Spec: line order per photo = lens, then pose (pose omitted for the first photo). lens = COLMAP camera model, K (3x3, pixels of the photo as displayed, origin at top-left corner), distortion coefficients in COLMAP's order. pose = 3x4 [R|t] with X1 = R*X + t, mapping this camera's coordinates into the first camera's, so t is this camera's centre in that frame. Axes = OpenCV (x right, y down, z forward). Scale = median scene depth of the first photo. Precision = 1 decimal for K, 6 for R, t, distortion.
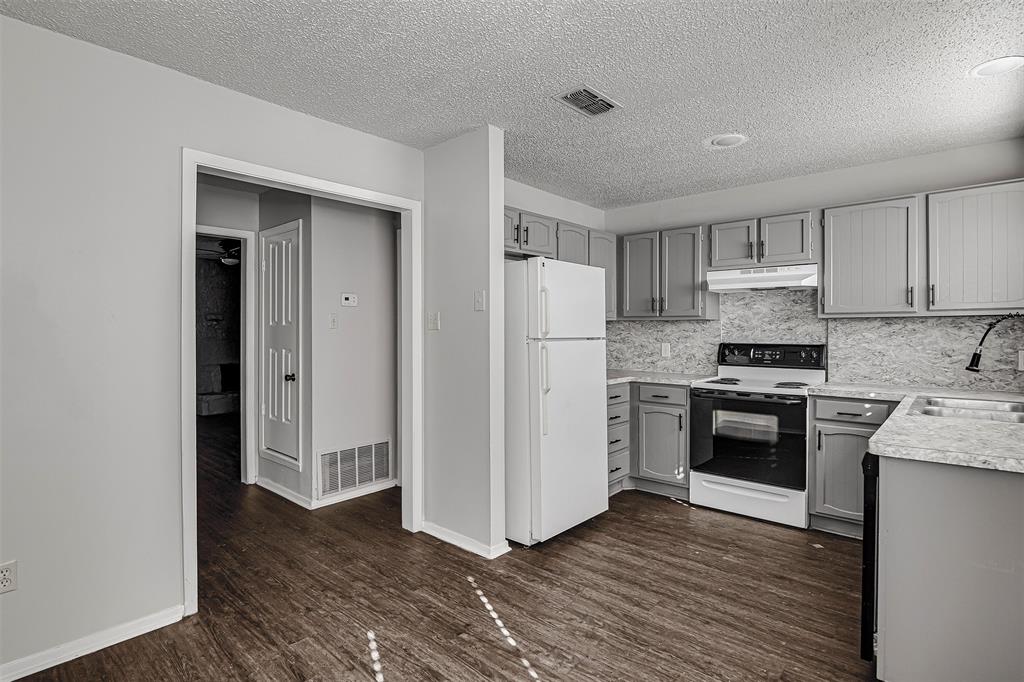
lens RADIAL K [[511.4, 0, 510.1], [0, 511.4, 331.8], [0, 0, 1]] dist [-0.016188, 0.000463]
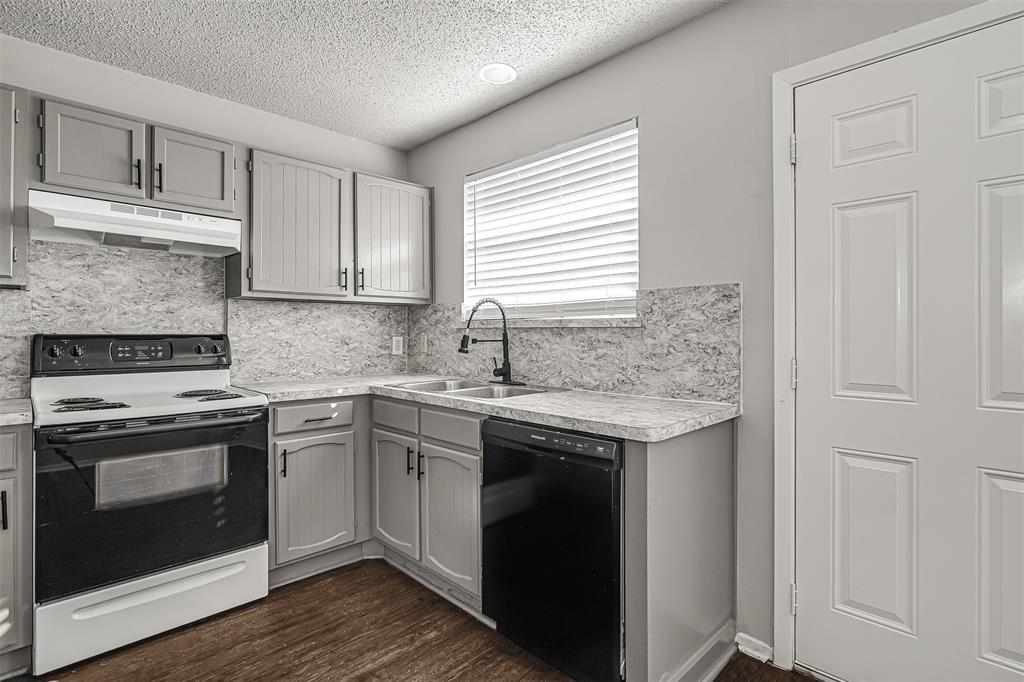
lens RADIAL K [[501.9, 0, 509.6], [0, 501.9, 332.2], [0, 0, 1]] dist [-0.001304, 0.000397]
pose [[0.069048, 0.002865, 0.997609, -0.076553], [0.002957, 0.999991, -0.003077, 0.026877], [-0.997609, 0.003162, 0.069039, 0.568608]]
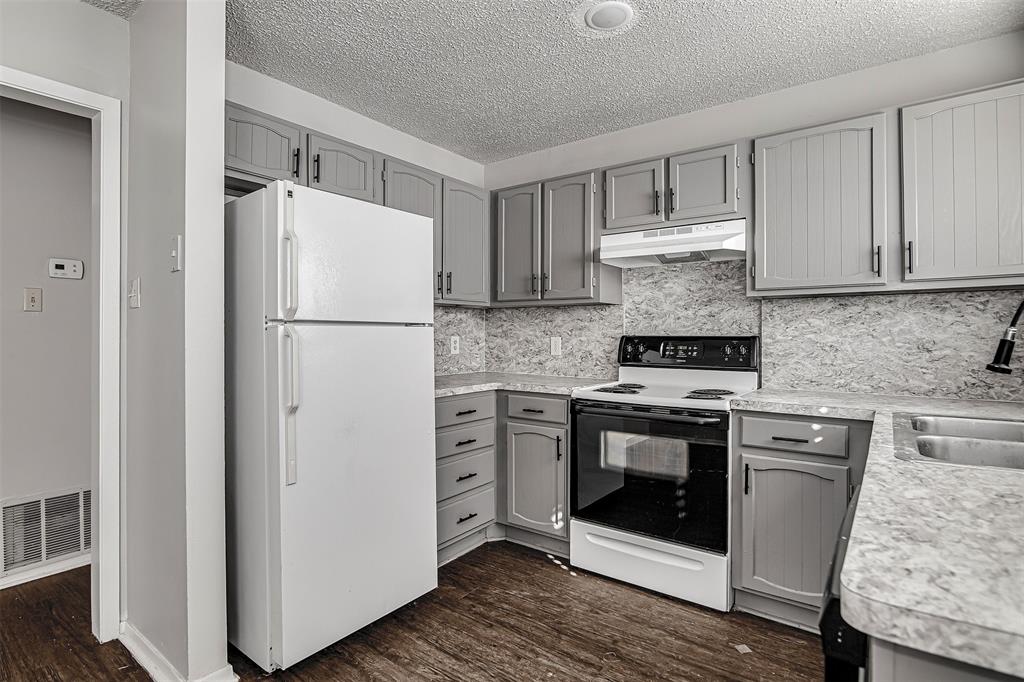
lens RADIAL K [[511.4, 0, 510.1], [0, 511.4, 331.8], [0, 0, 1]] dist [-0.016188, 0.000463]
pose [[0.996421, 0.001417, 0.084513, 0.224416], [-0.000811, 0.999974, -0.007201, 0.025690], [-0.084521, 0.007107, 0.996396, 0.333376]]
